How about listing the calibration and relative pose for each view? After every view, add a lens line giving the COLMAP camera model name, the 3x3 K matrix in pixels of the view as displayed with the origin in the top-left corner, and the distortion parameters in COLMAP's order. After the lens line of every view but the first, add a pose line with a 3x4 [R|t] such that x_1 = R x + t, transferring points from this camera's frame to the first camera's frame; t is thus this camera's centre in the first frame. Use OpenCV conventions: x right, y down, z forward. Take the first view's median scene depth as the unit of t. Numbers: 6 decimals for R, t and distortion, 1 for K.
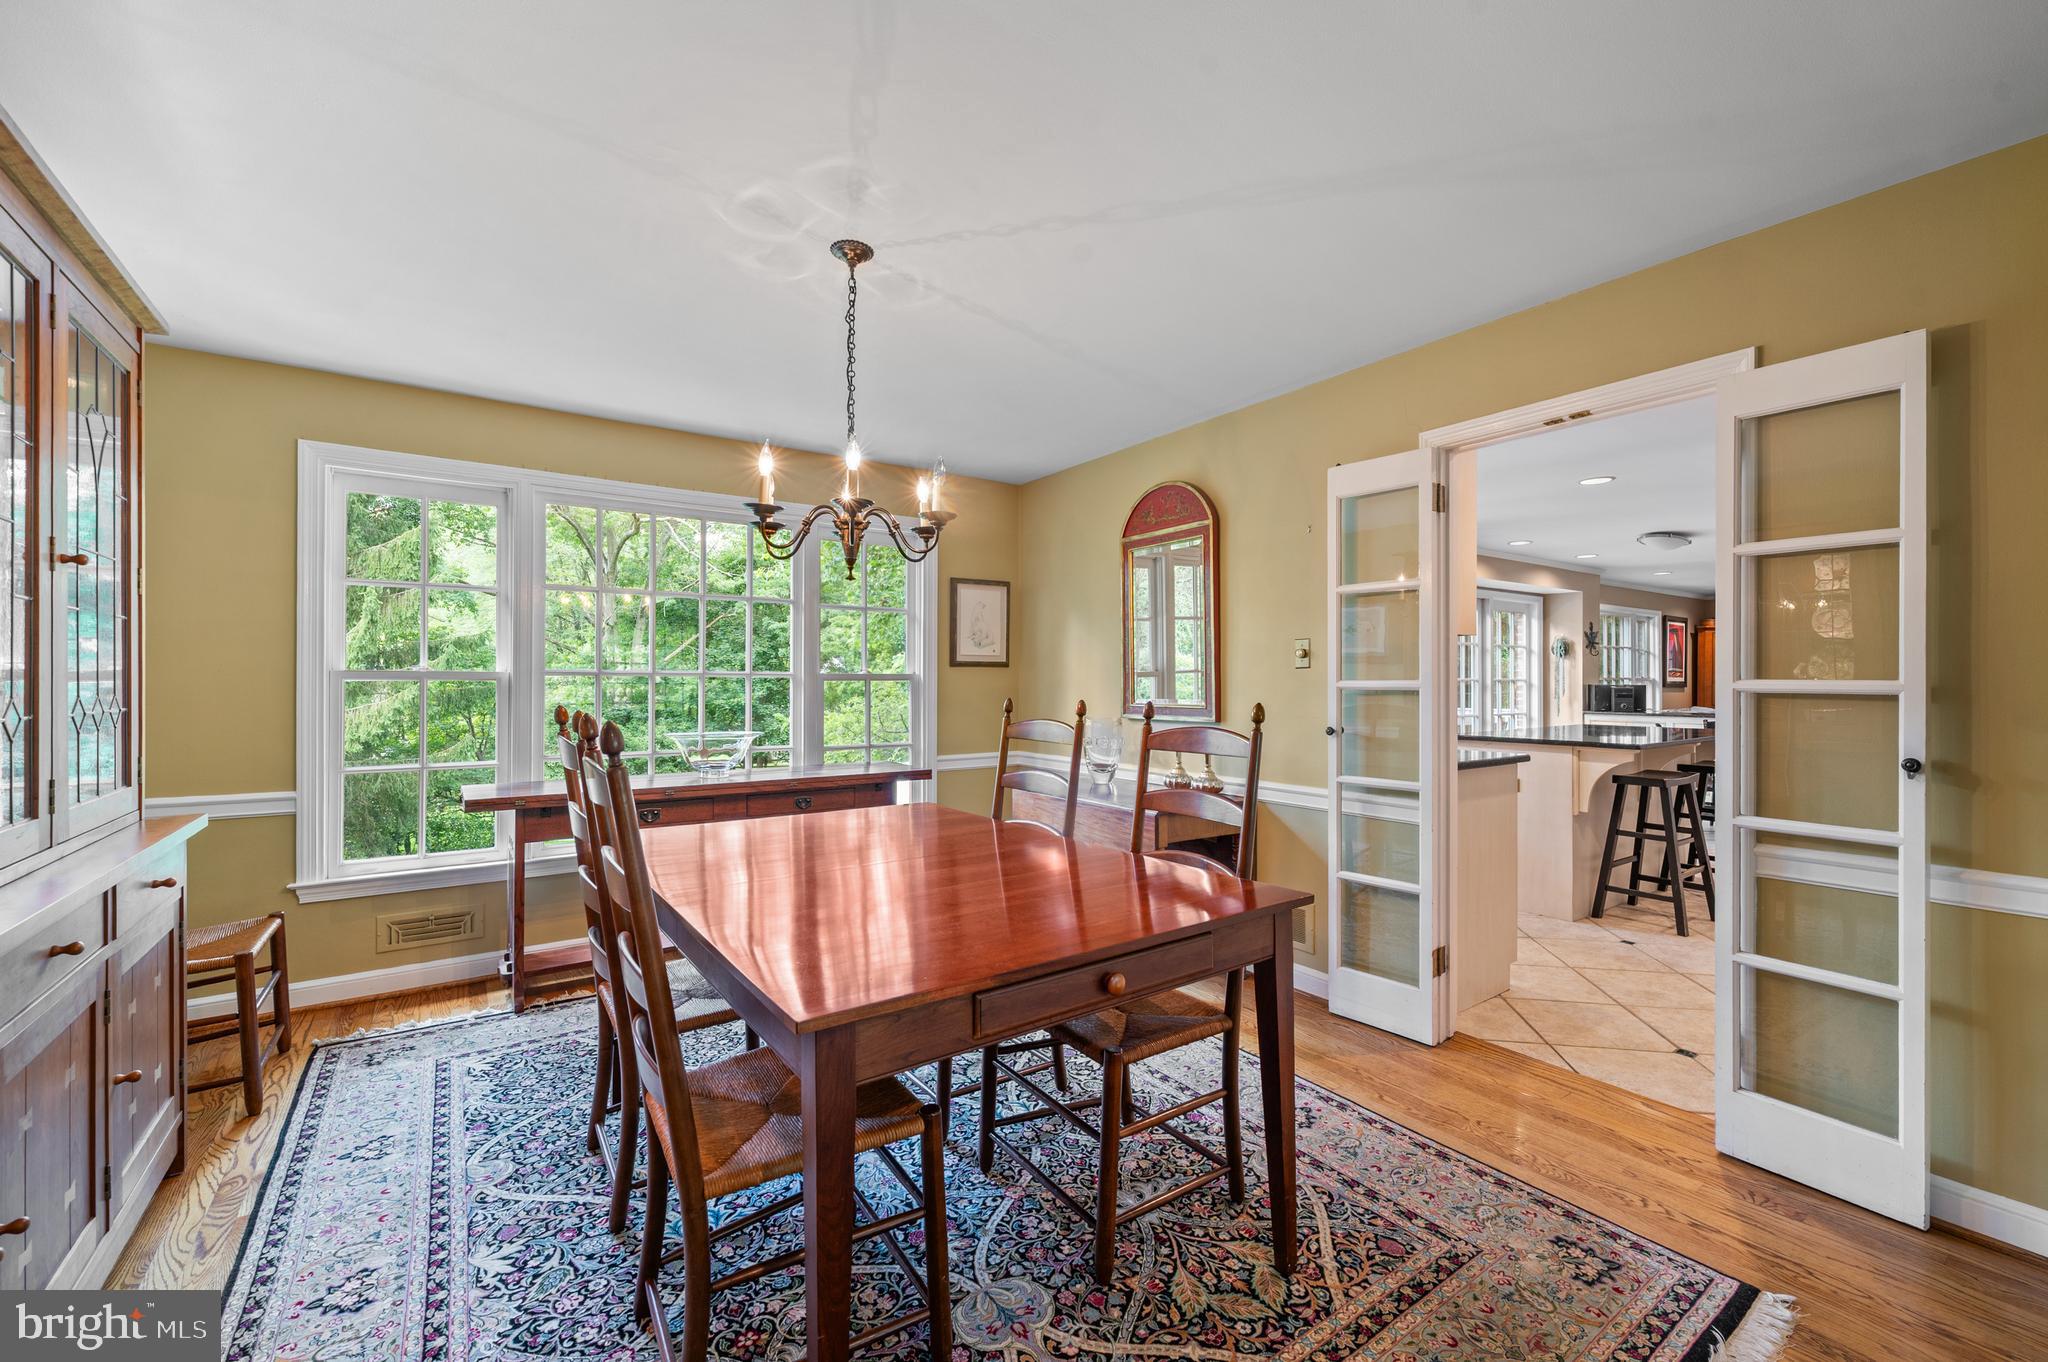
lens RADIAL K [[823.5, 0, 1039.9], [0, 823.5, 683.8], [0, 0, 1]] dist [0.003652, 0.000264]
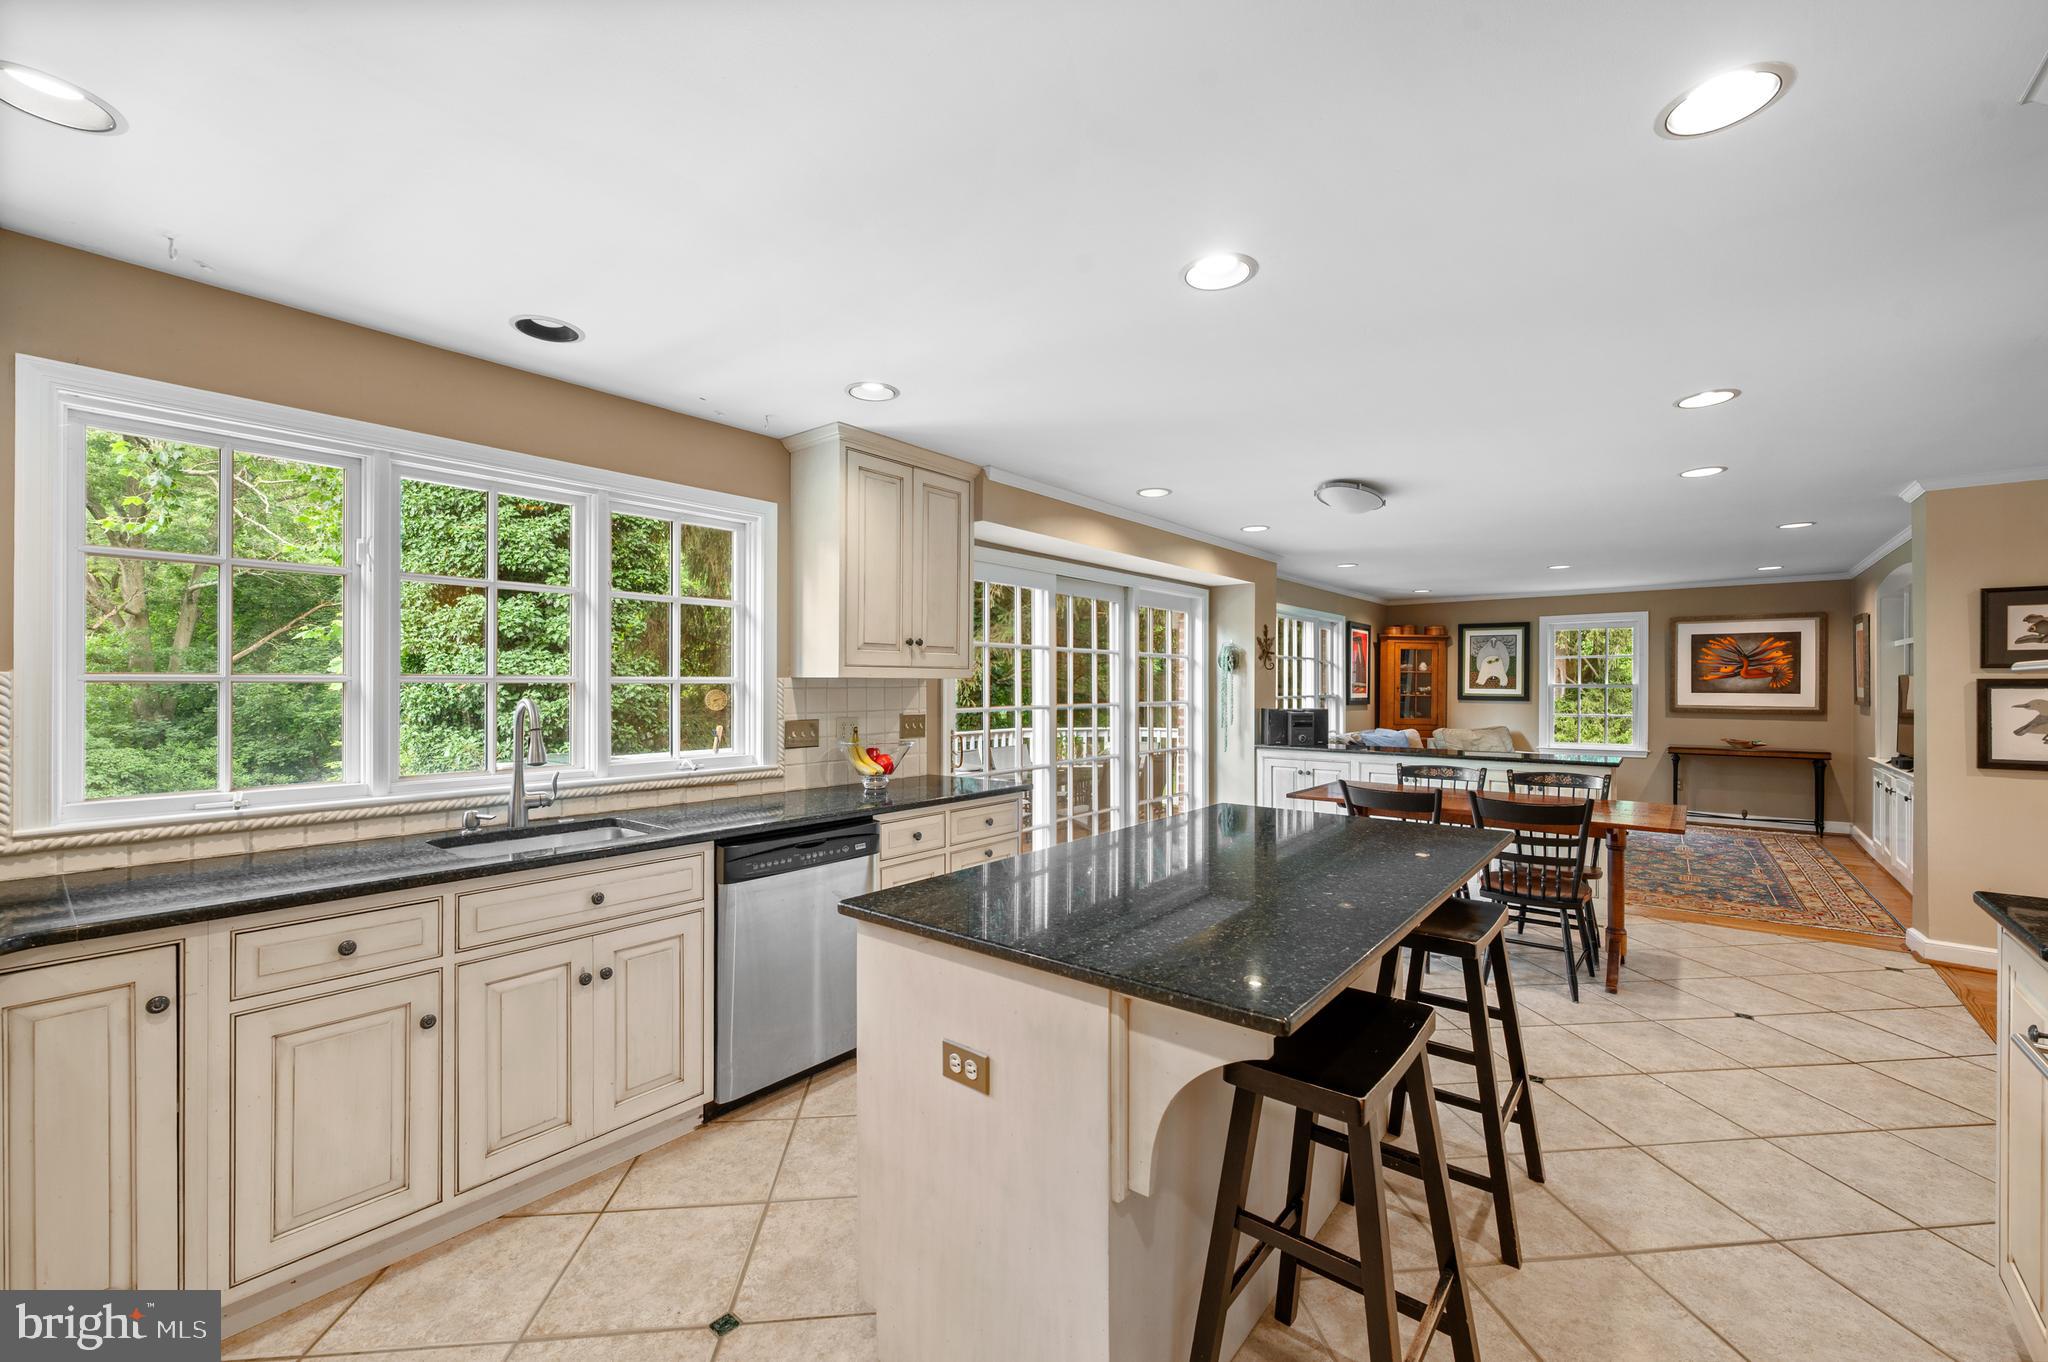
lens RADIAL K [[815.5, 0, 1028.4], [0, 815.5, 684.4], [0, 0, 1]] dist [0.002882, 0.000695]
pose [[0.962194, 0.002628, 0.272353, 0.263394], [-0.002581, 0.999997, -0.000530, -0.020286], [-0.272354, -0.000193, 0.962197, 0.351124]]
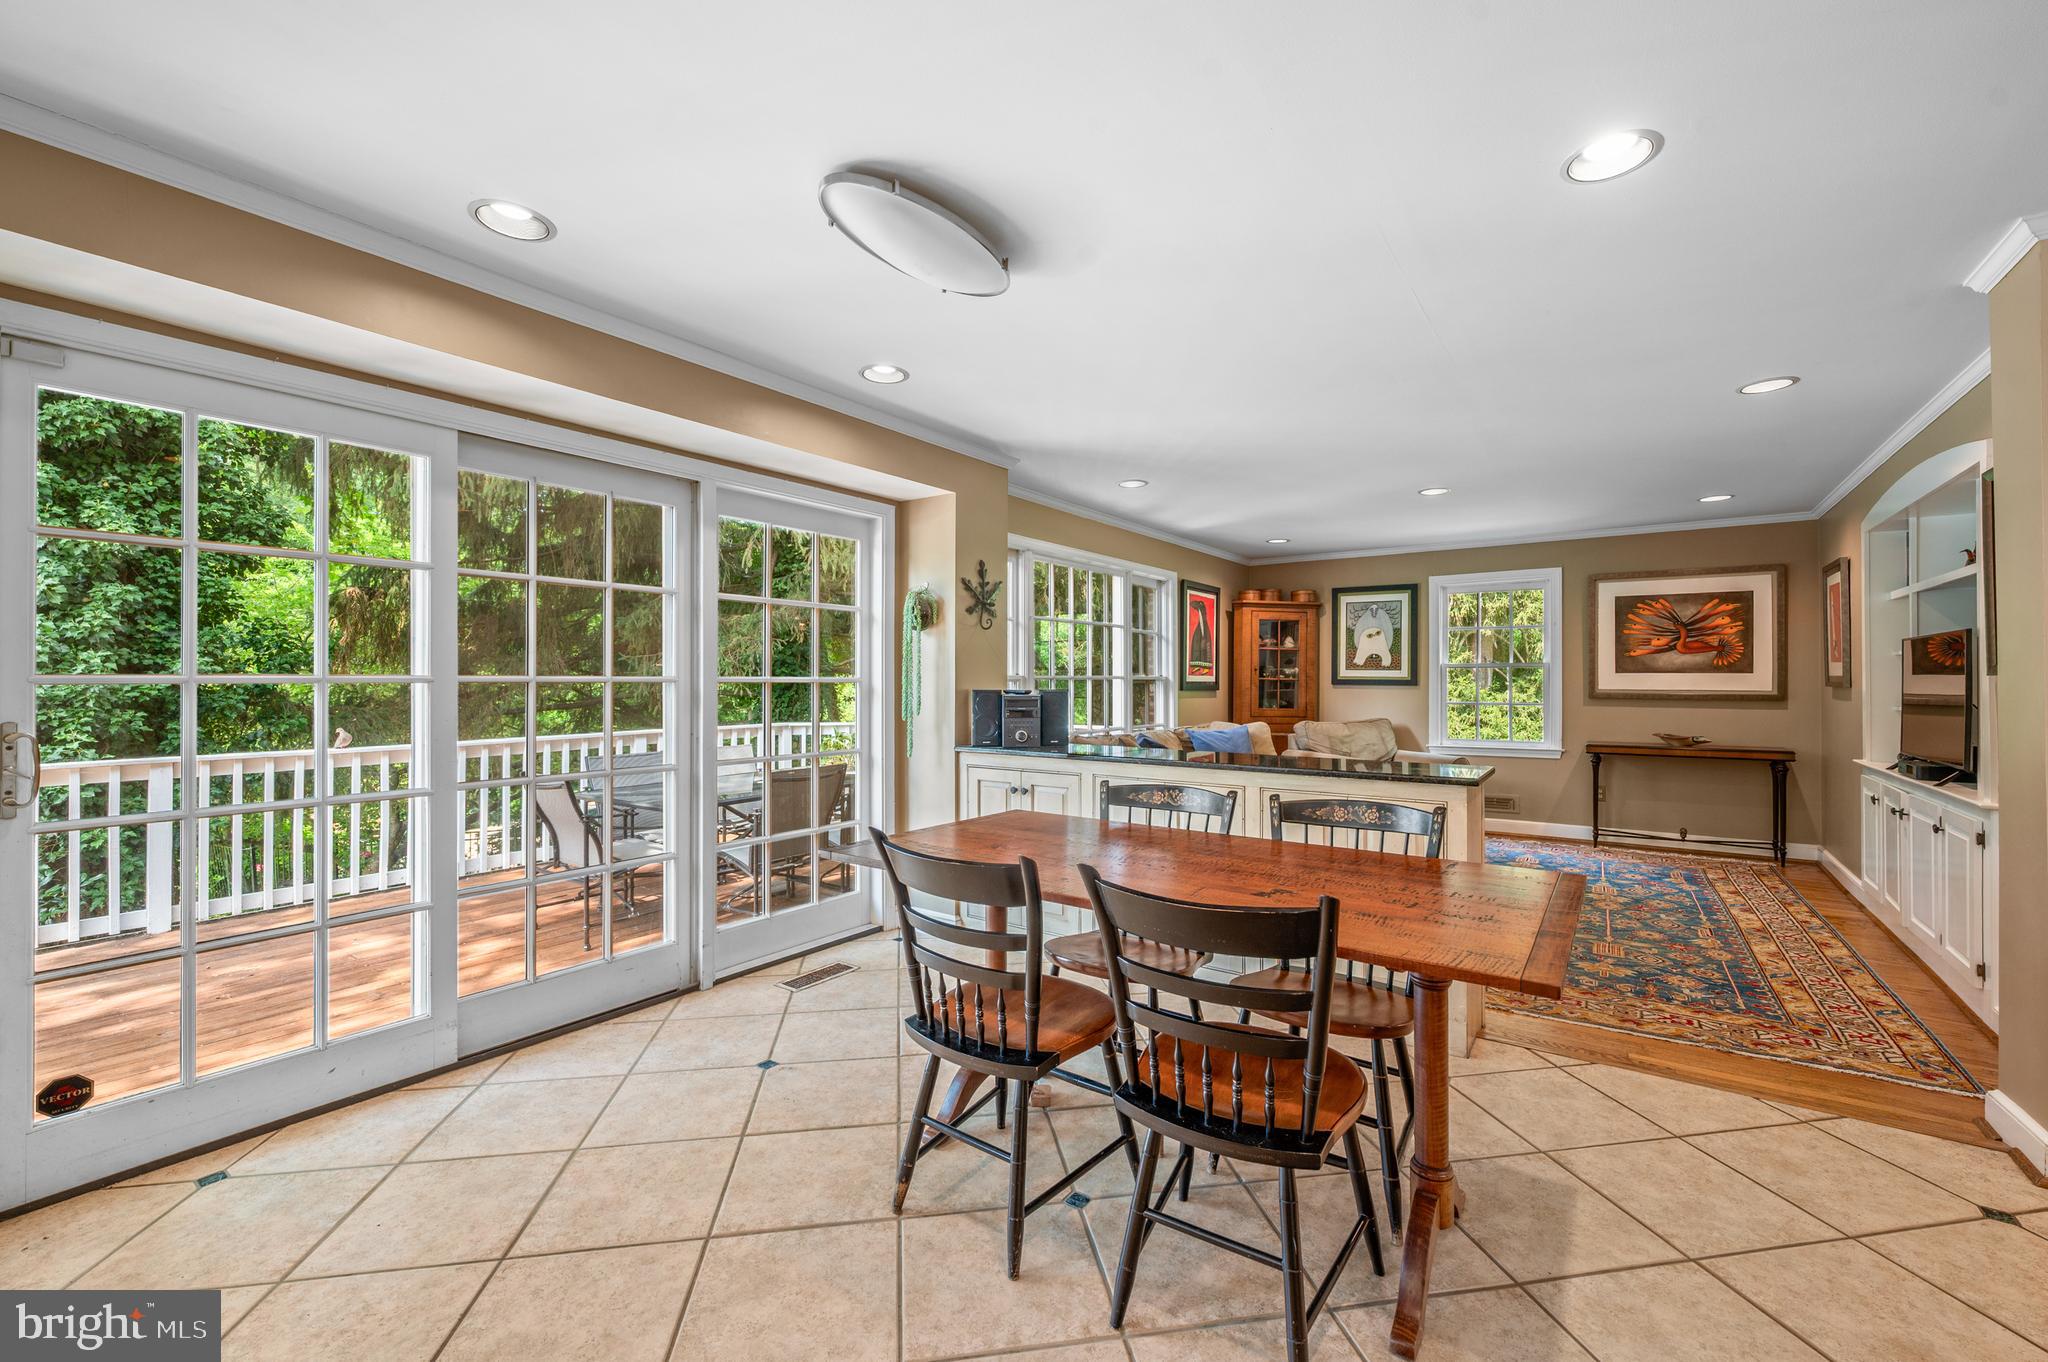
lens RADIAL K [[827.5, 0, 1022.3], [0, 827.5, 674.9], [0, 0, 1]] dist [-0.001312, -0.000525]
pose [[0.946539, 0.004807, 0.322554, 0.543522], [-0.002870, 0.999975, -0.006480, -0.004464], [-0.322577, 0.005207, 0.946529, 0.540801]]
